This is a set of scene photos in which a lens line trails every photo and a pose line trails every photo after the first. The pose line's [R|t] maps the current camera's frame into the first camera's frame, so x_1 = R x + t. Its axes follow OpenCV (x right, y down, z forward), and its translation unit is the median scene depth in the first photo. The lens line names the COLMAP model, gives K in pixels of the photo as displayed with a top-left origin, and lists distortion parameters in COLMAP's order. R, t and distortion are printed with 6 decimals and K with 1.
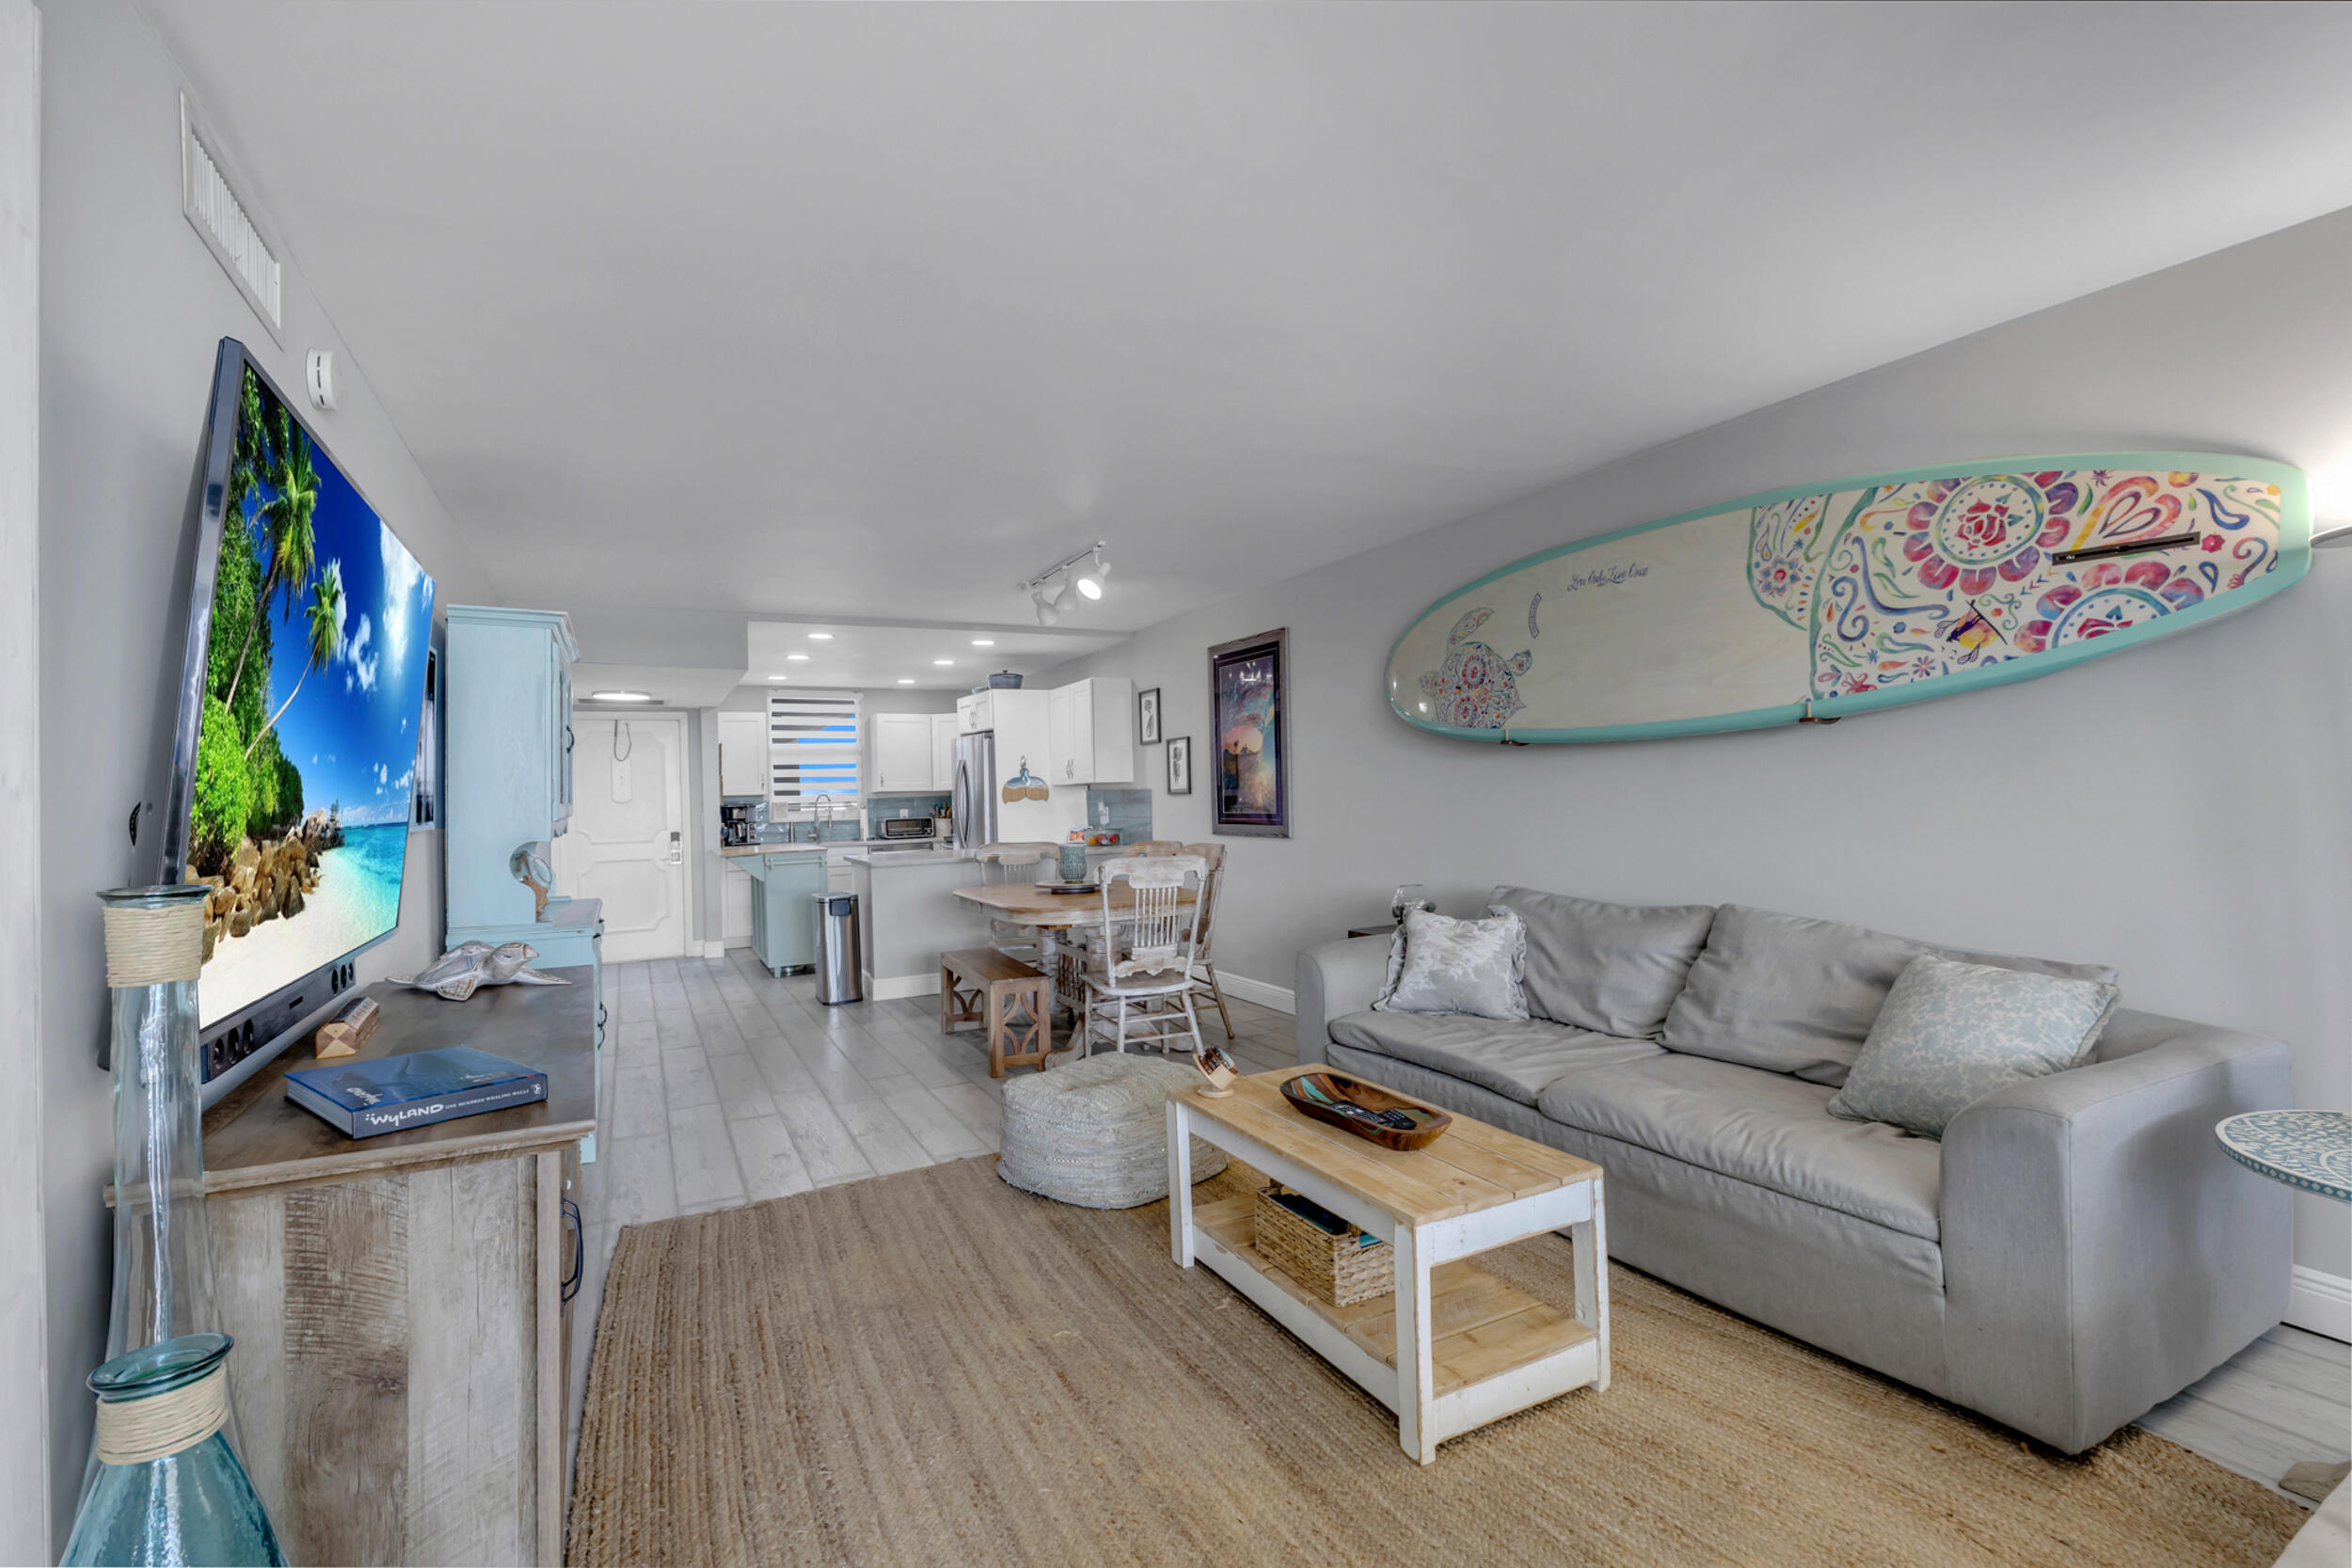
lens RADIAL K [[1070.3, 0, 1174.3], [0, 1070.3, 785.9], [0, 0, 1]] dist [-0.004980, 0.001250]
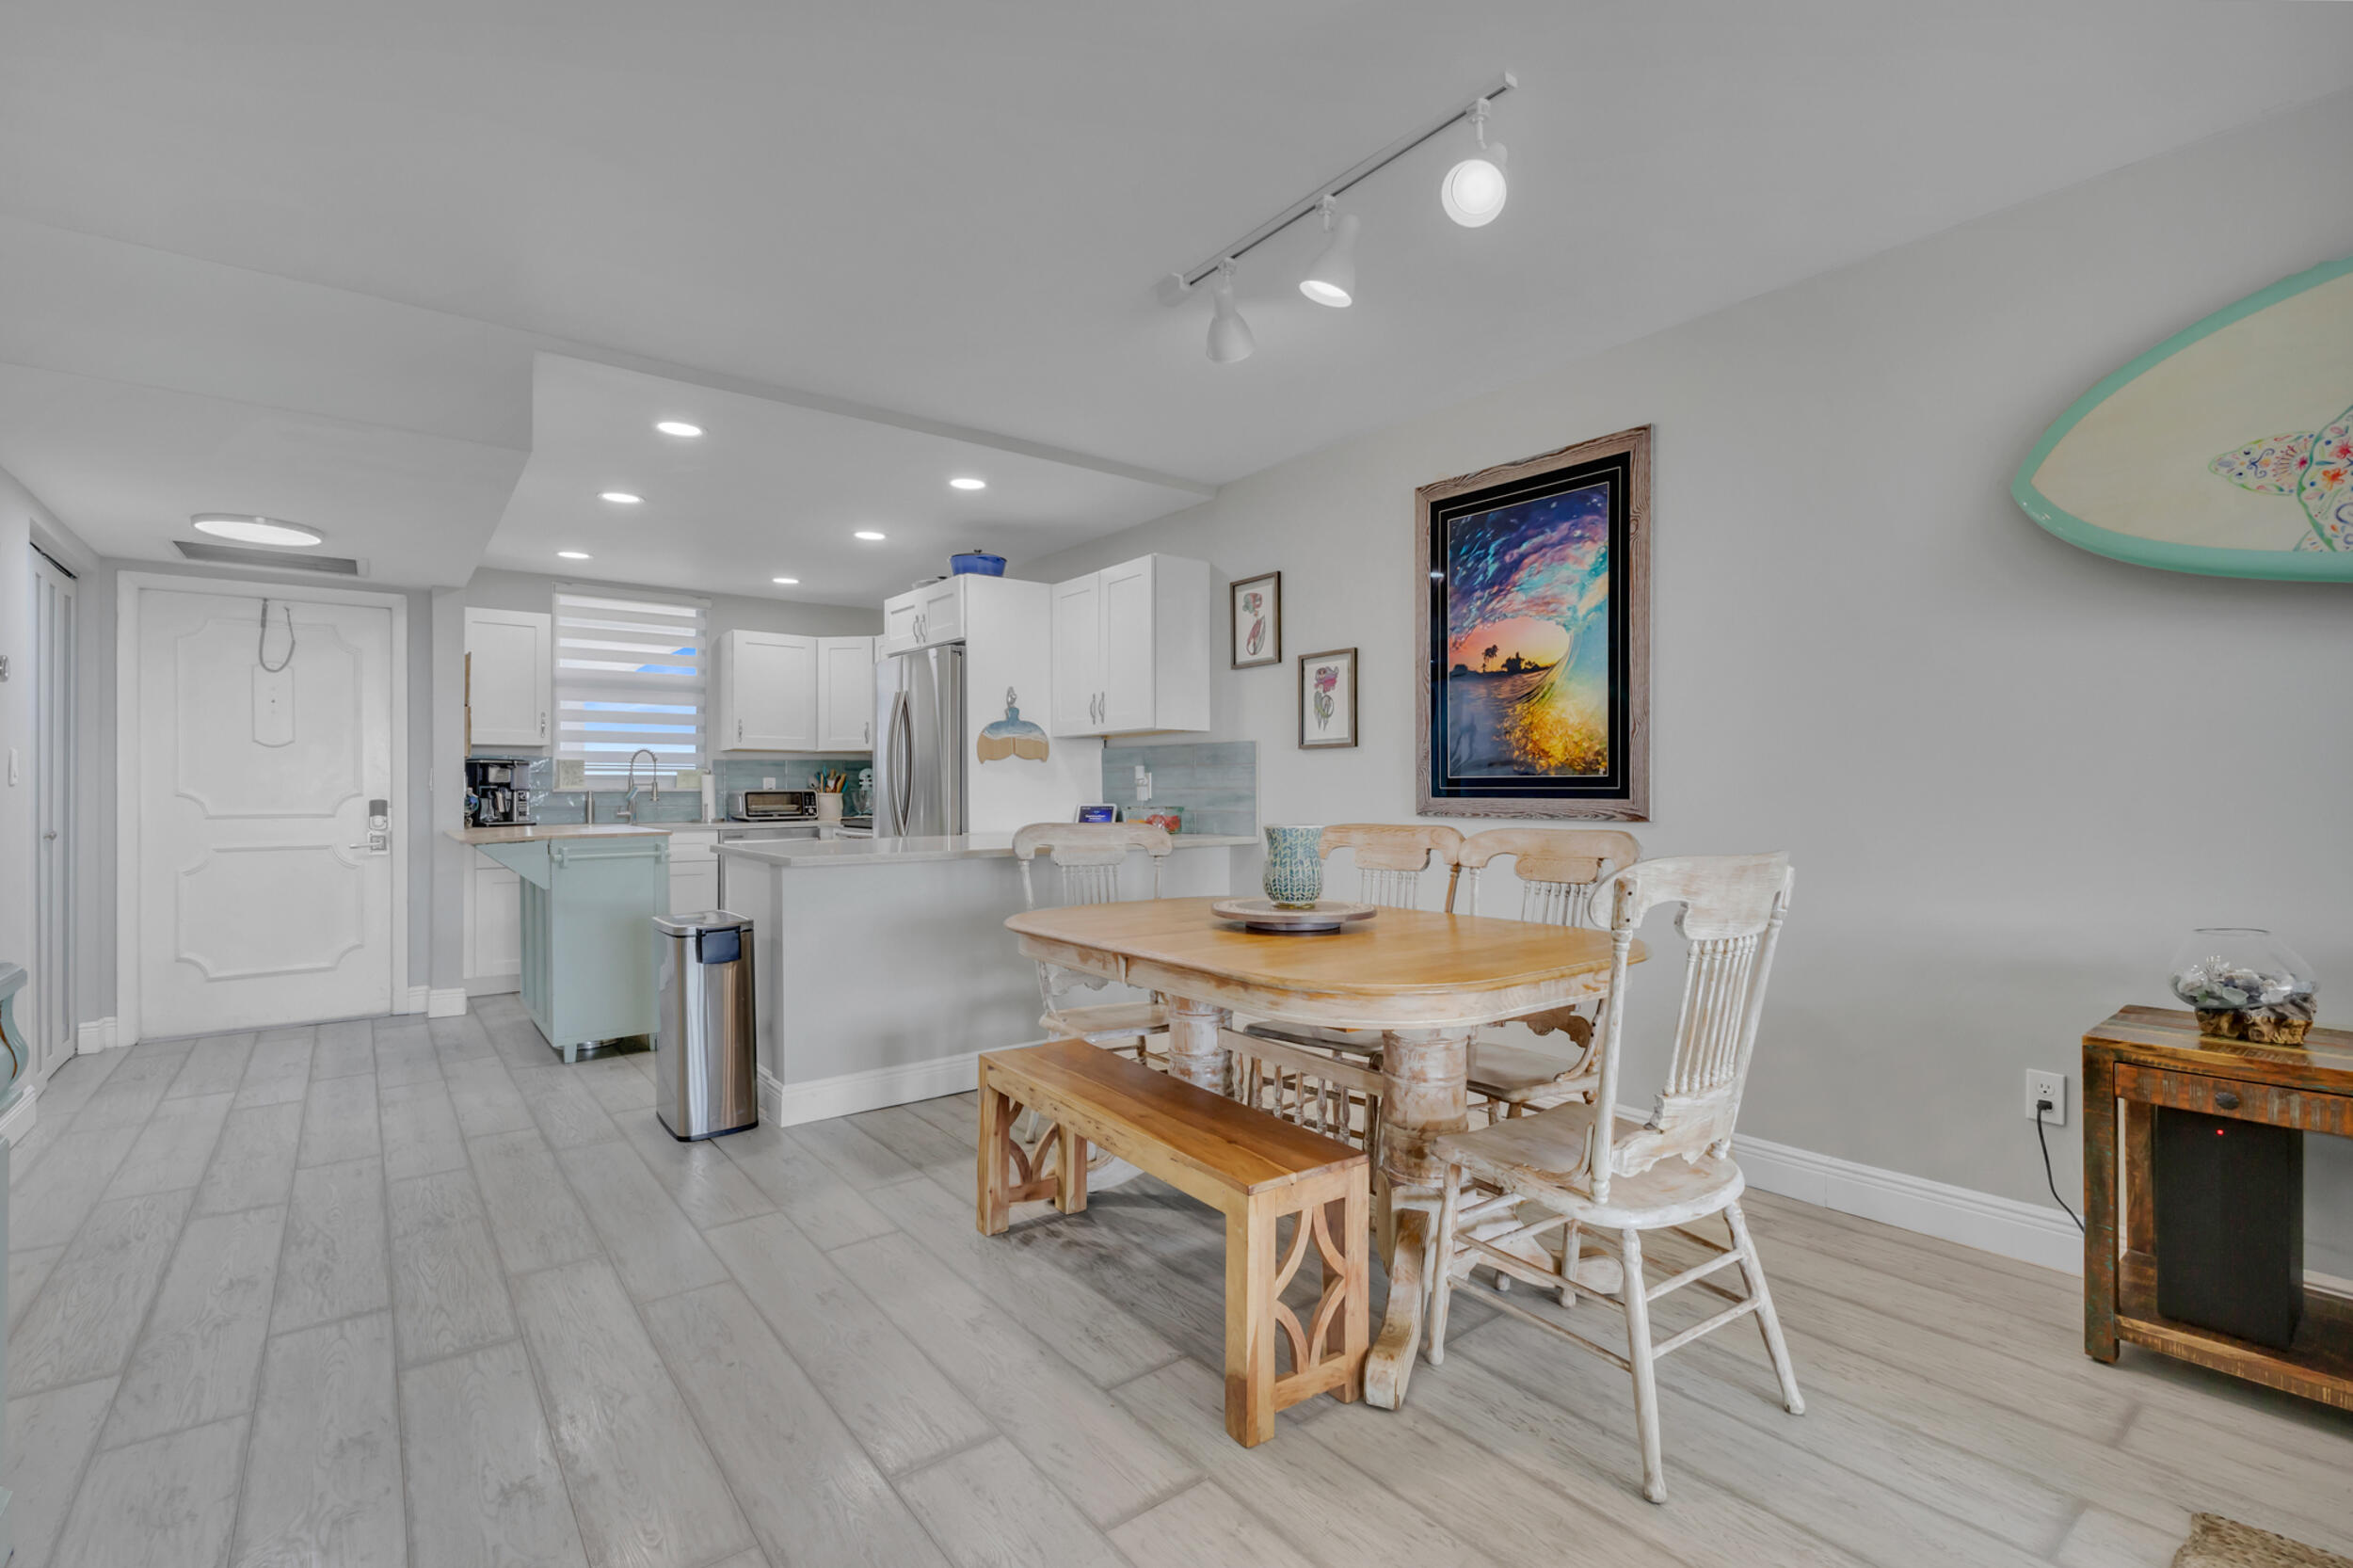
lens RADIAL K [[1070.9, 0, 1181.6], [0, 1070.9, 783.8], [0, 0, 1]] dist [-0.004980, 0.001250]
pose [[0.982685, 0.025038, 0.183586, -0.165405], [-0.025092, 0.999683, -0.002031, 0.027923], [-0.183578, -0.002611, 0.983002, 0.399397]]
